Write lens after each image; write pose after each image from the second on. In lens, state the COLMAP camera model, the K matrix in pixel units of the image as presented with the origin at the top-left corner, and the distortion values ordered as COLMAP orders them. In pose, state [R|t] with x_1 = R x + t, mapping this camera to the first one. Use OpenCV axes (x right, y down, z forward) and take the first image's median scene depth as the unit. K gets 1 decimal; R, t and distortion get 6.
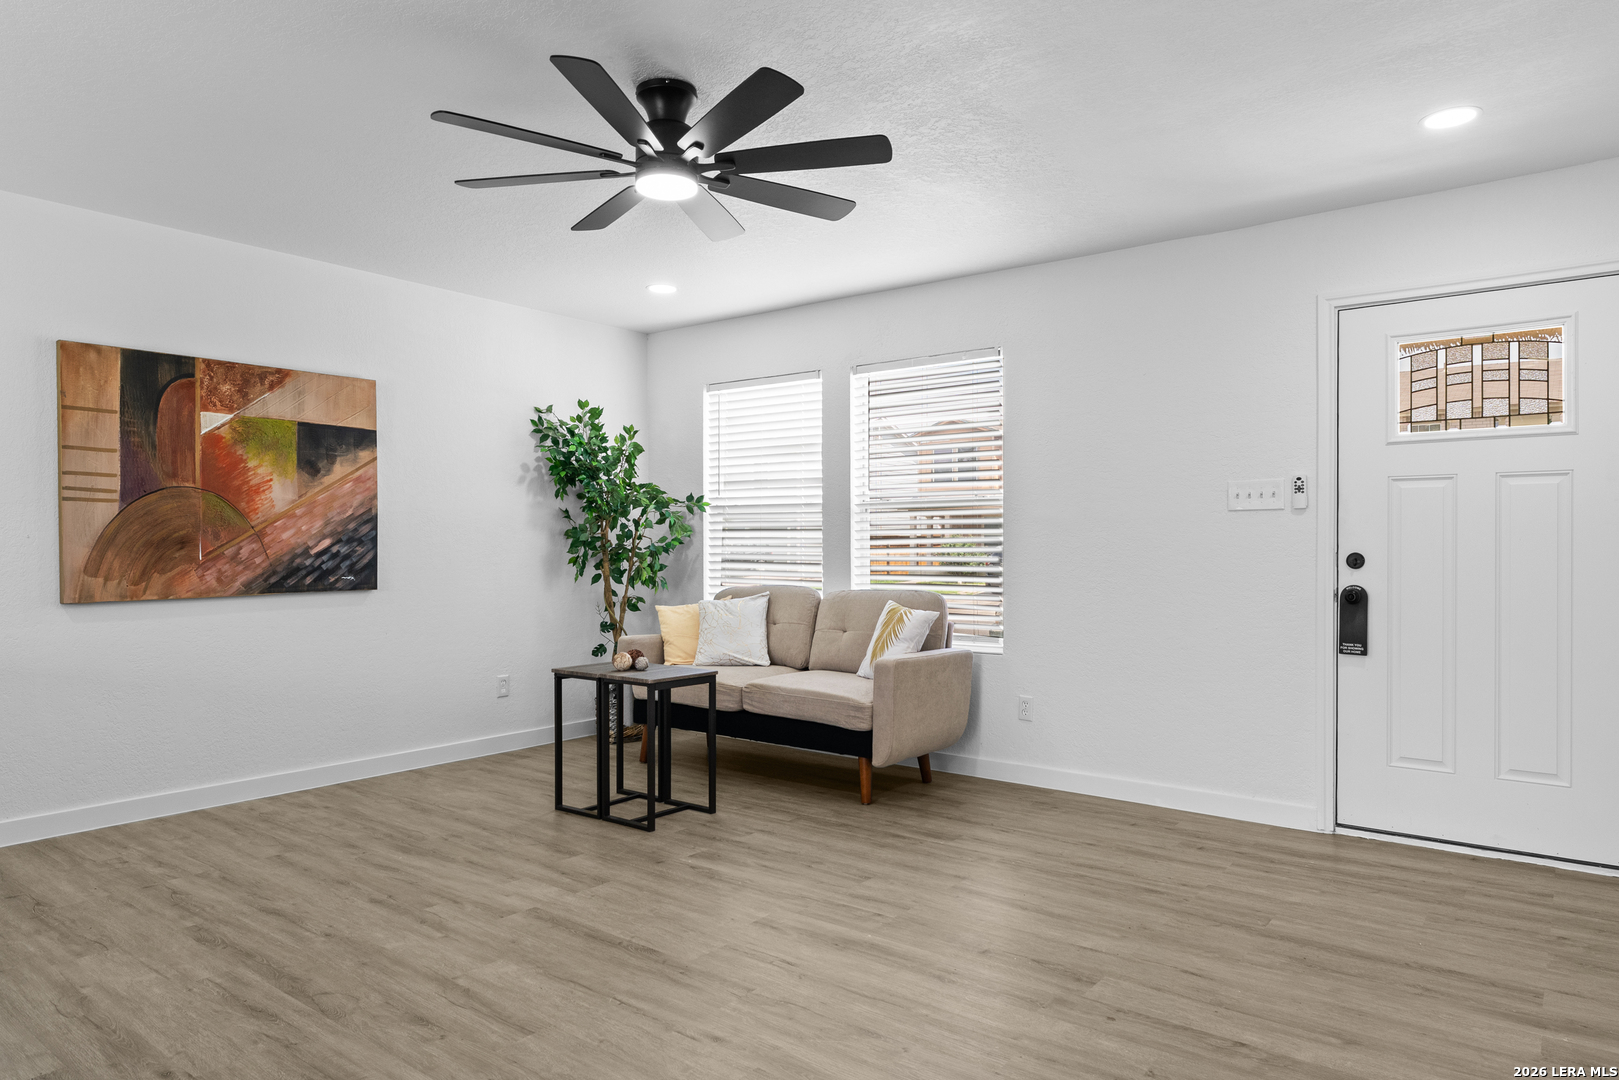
lens RADIAL K [[1004.0, 0, 813.8], [0, 1004.0, 545.4], [0, 0, 1]] dist [-0.001677, 0.000730]
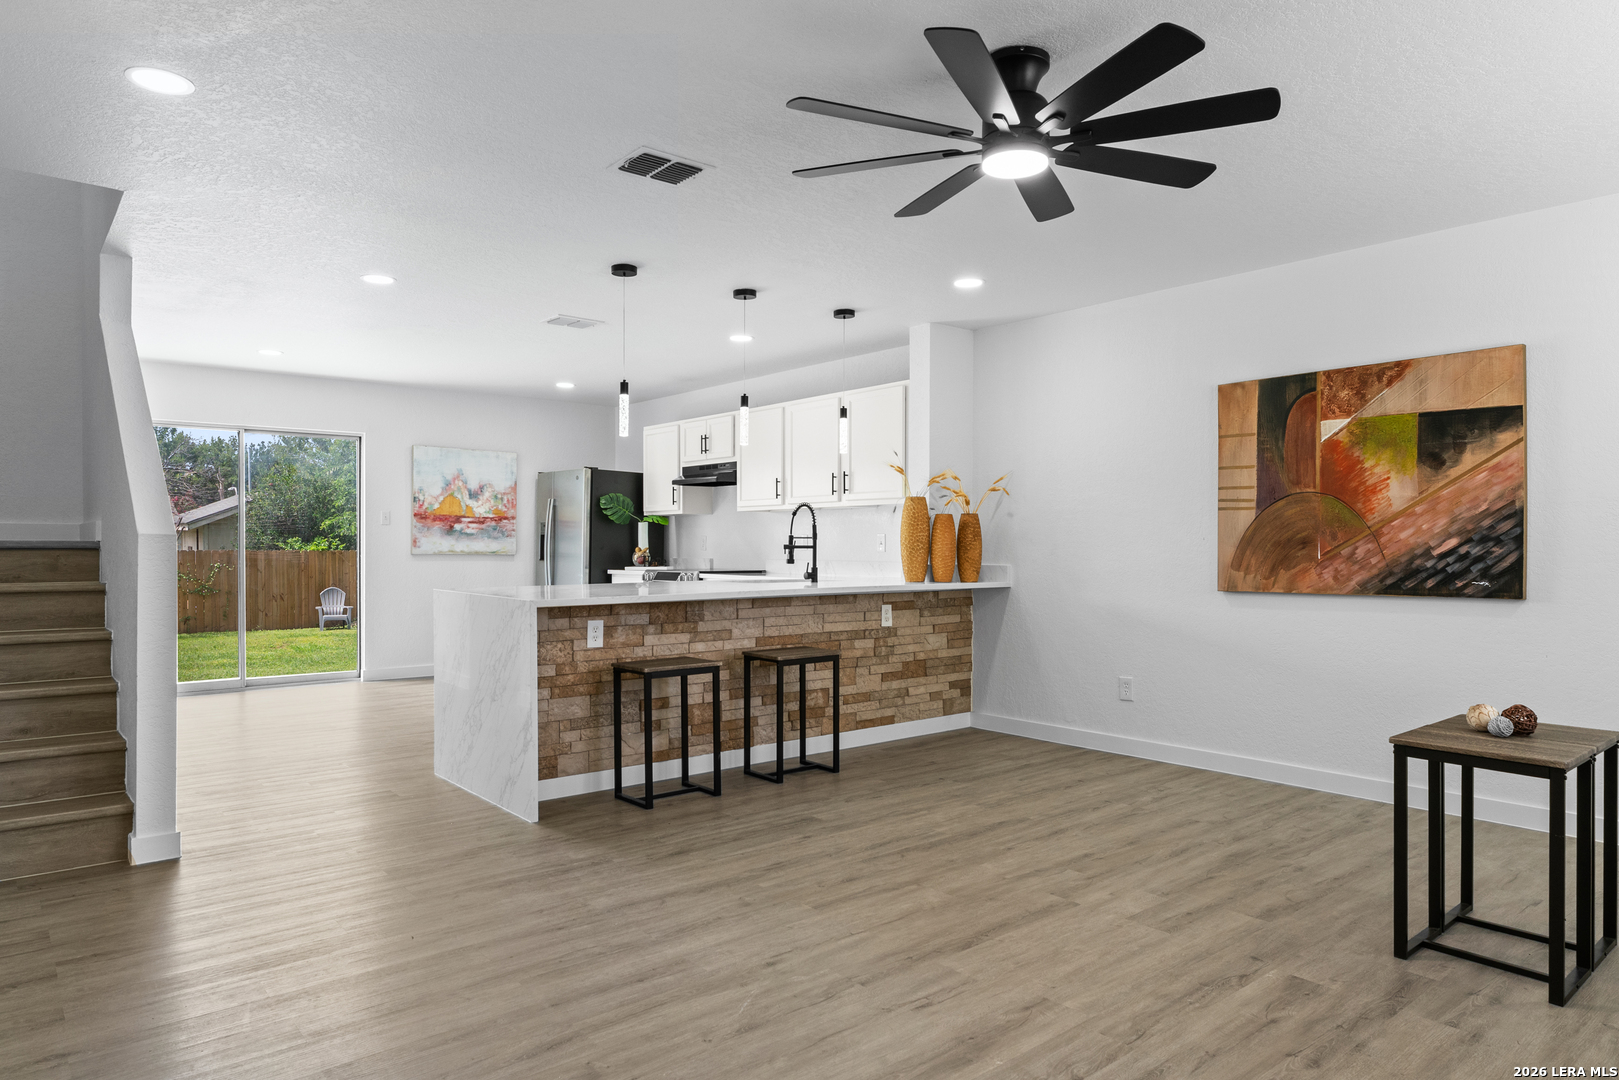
lens RADIAL K [[1004.0, 0, 808.2], [0, 1004.0, 551.7], [0, 0, 1]] dist [-0.001677, 0.000730]
pose [[-0.217619, 0.005671, -0.976017, 0.564198], [-0.001651, 0.999980, 0.006178, 0.000852], [0.976032, 0.002956, -0.217605, 0.704635]]
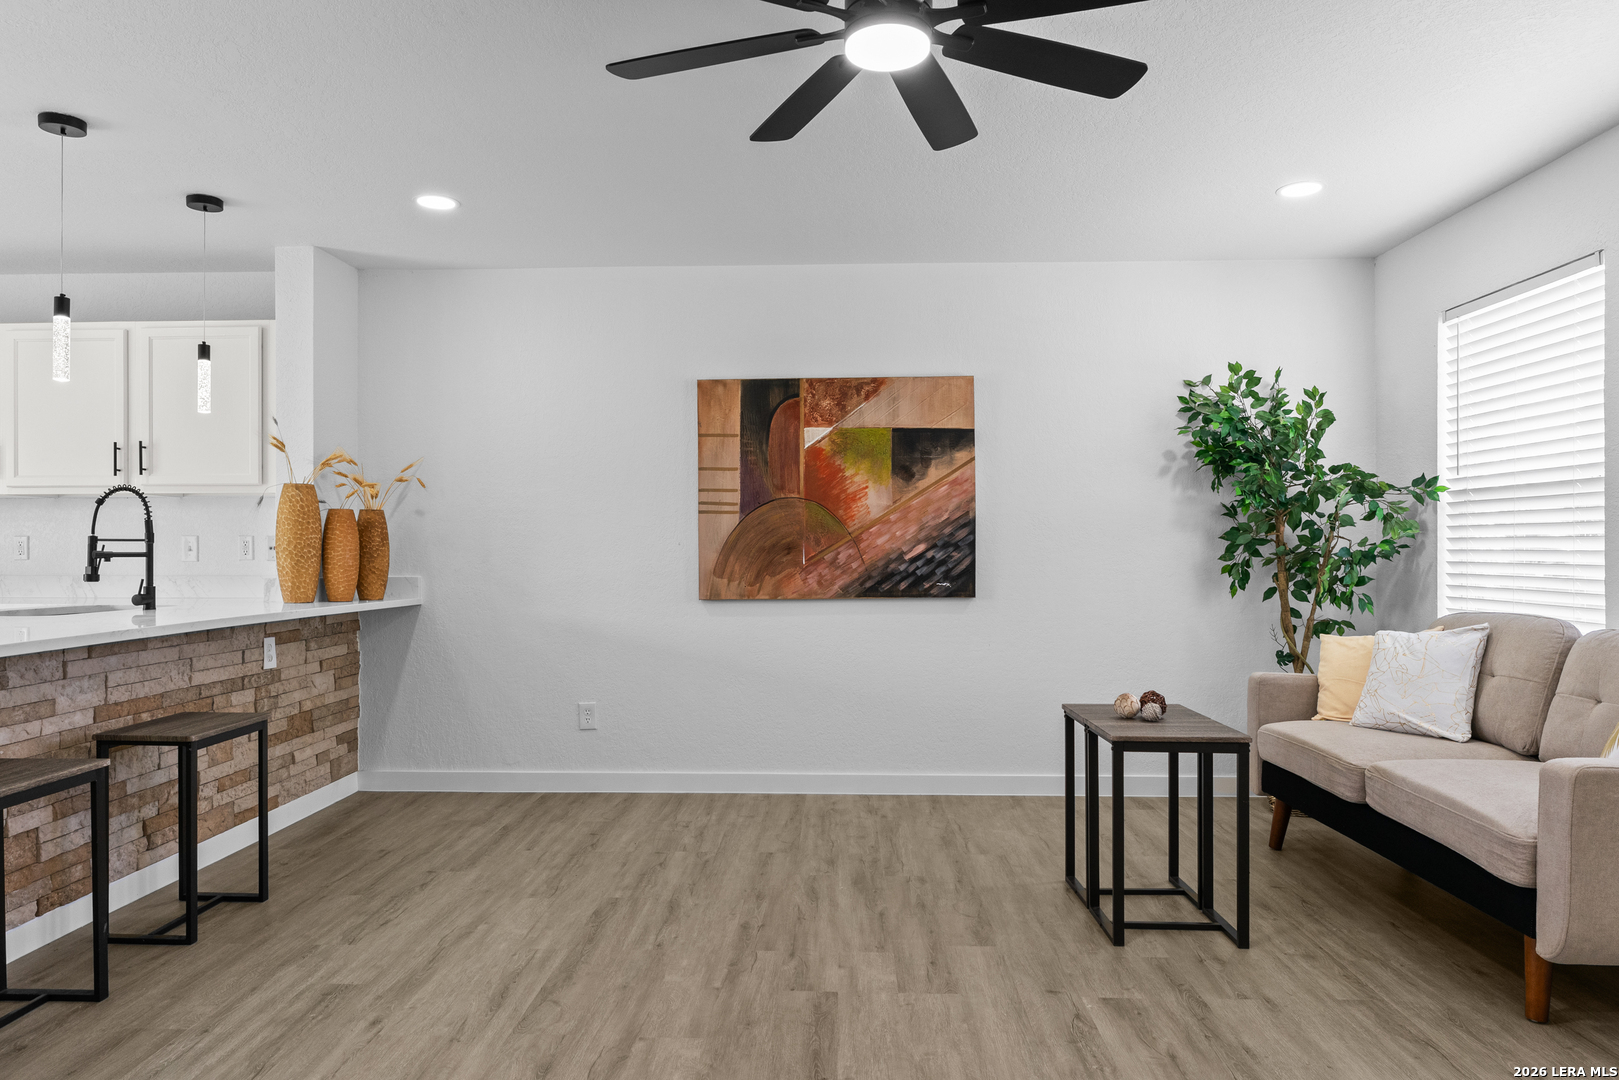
lens RADIAL K [[1004.0, 0, 809.6], [0, 1004.0, 551.9], [0, 0, 1]] dist [-0.001677, 0.000730]
pose [[0.583549, -0.000933, -0.812077, 0.277080], [0.001347, 0.999999, -0.000181, 0.001323], [0.812077, -0.000988, 0.583550, 0.373863]]
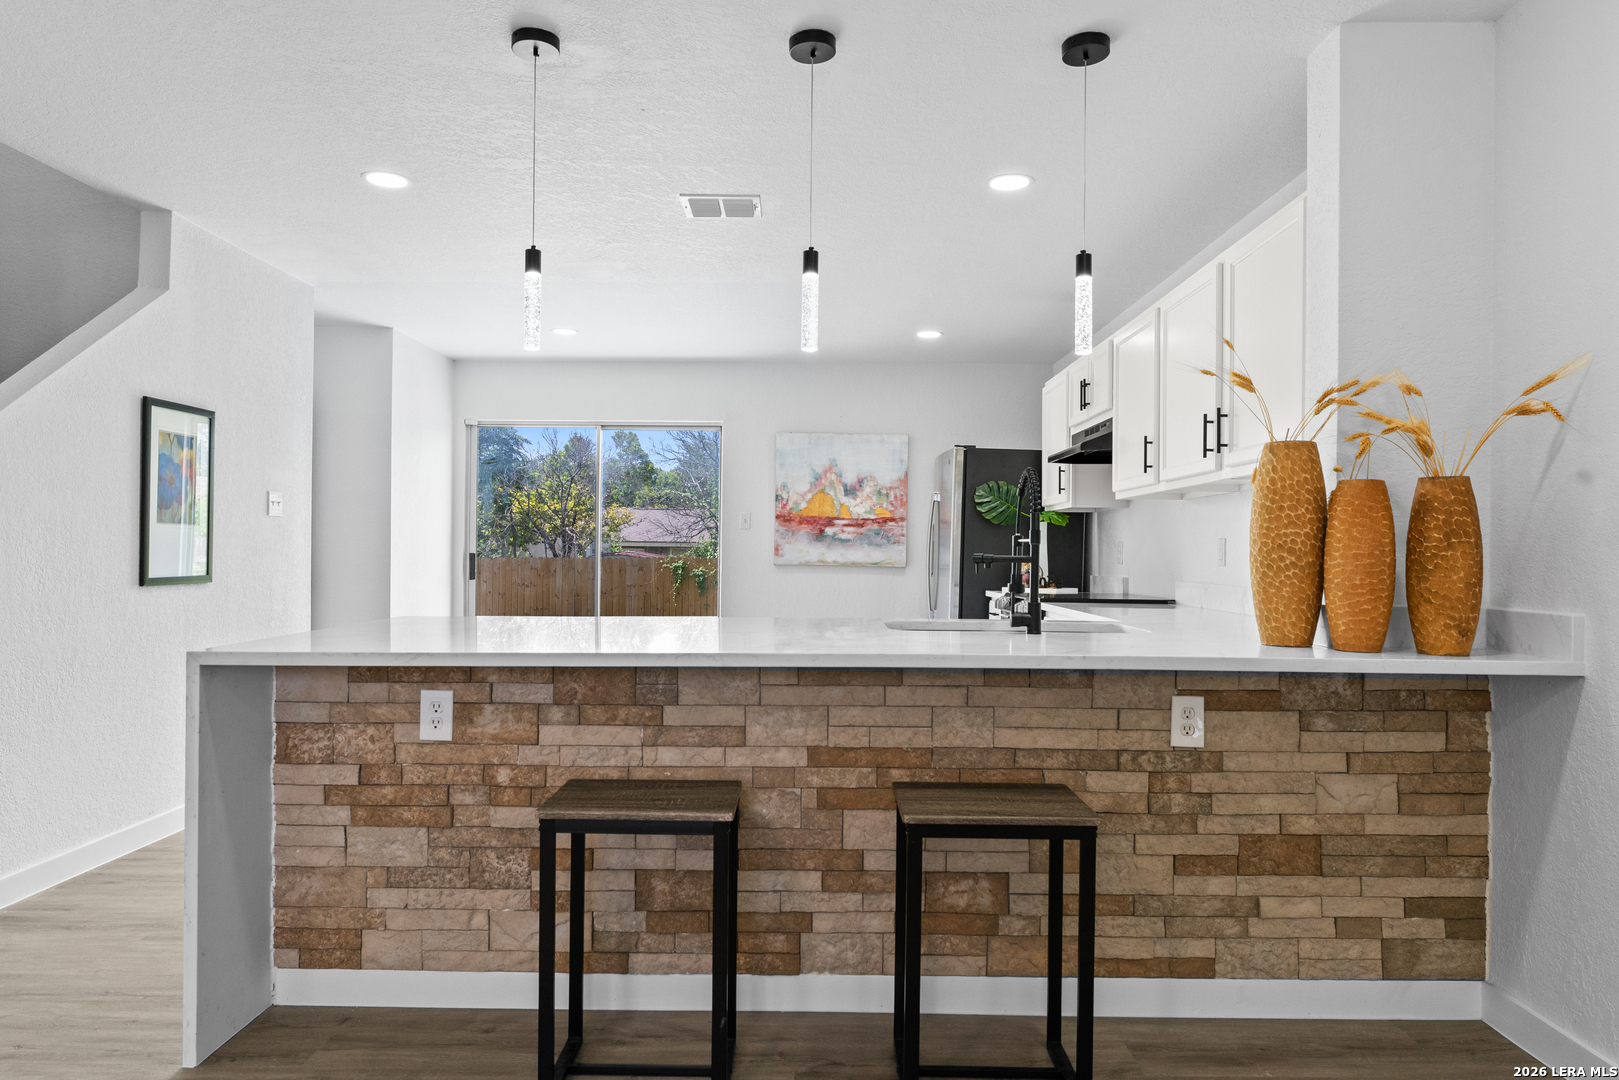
lens RADIAL K [[1004.0, 0, 809.1], [0, 1004.0, 546.5], [0, 0, 1]] dist [-0.001677, 0.000730]
pose [[-0.792704, -0.012186, -0.609484, -0.257328], [-0.010265, 0.999925, -0.006642, 0.000362], [0.609520, 0.000991, -0.792770, 0.839751]]
